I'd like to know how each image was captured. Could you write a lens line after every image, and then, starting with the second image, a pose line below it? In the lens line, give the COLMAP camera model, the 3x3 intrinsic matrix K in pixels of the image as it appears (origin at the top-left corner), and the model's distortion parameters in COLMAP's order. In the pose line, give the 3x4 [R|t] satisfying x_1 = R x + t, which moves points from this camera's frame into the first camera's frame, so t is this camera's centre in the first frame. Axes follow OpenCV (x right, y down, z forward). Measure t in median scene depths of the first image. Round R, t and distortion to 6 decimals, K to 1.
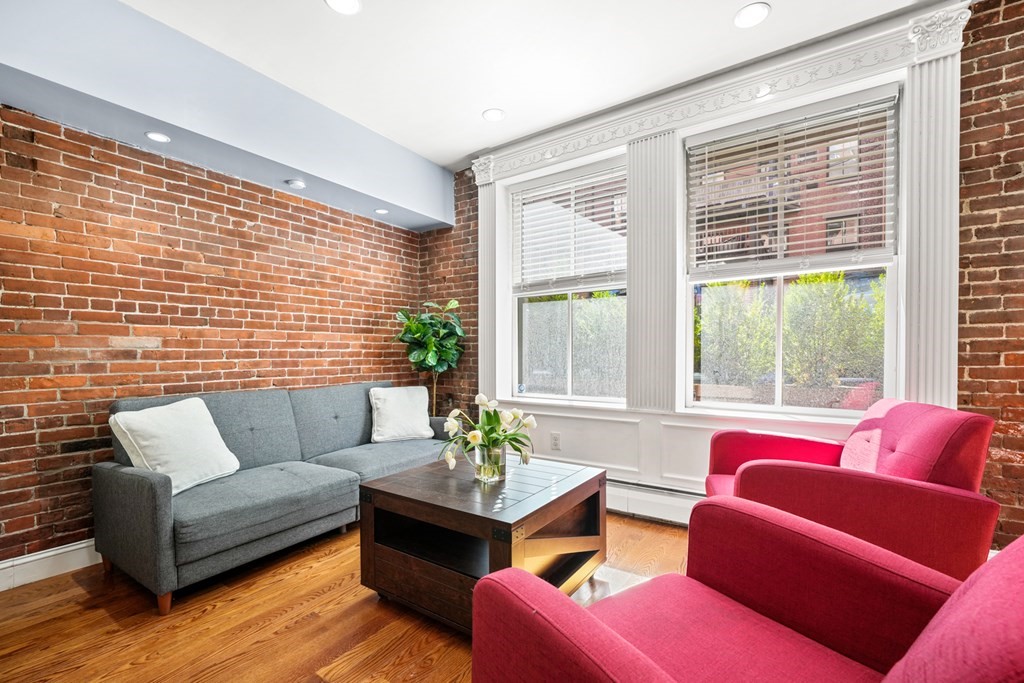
lens RADIAL K [[439.2, 0, 511.2], [0, 439.2, 360.3], [0, 0, 1]] dist [0.000318, -0.000152]
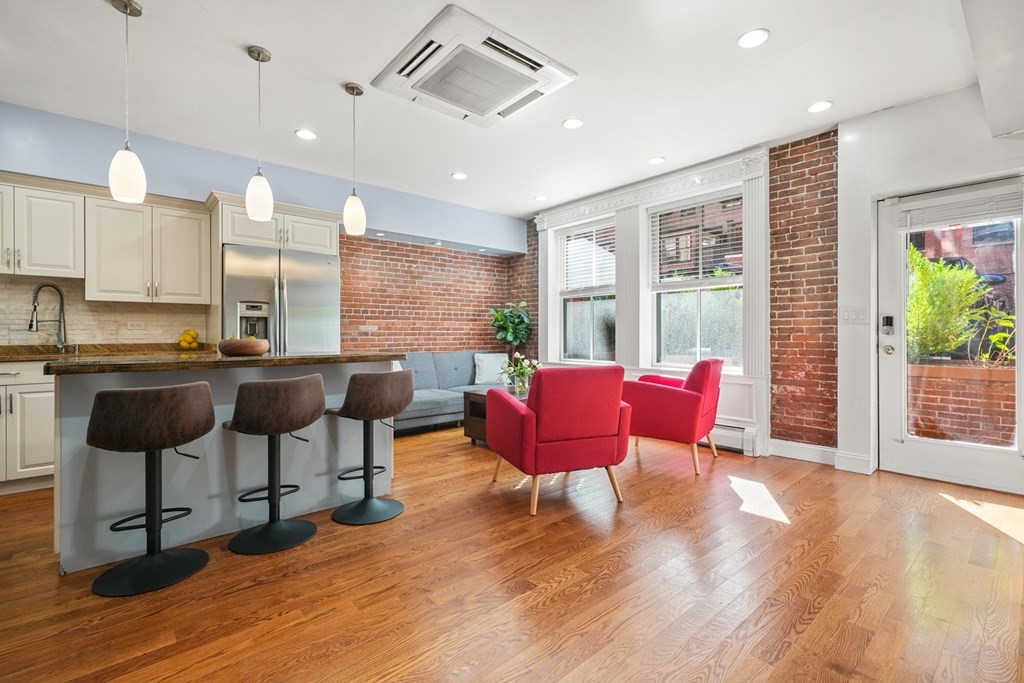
lens RADIAL K [[452.7, 0, 515.4], [0, 452.7, 334.8], [0, 0, 1]] dist [-0.000112, 0.000019]
pose [[0.967461, 0.002949, -0.253003, 0.324412], [-0.006141, 0.999911, -0.011825, 0.010832], [0.252945, 0.012994, 0.967393, -0.779428]]
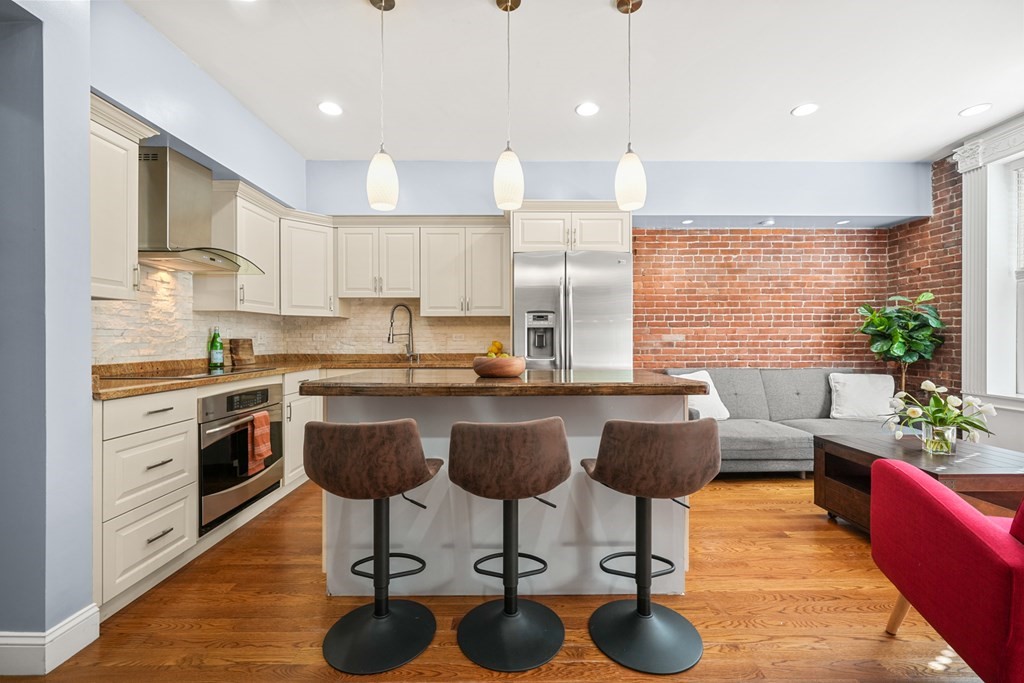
lens RADIAL K [[426.3, 0, 514.4], [0, 426.3, 340.1], [0, 0, 1]] dist [-0.001384, 0.000041]
pose [[0.568164, 0.003724, -0.822907, 0.167256], [-0.012533, 0.999913, -0.004129, -0.012422], [0.822820, 0.012660, 0.568161, -0.421758]]
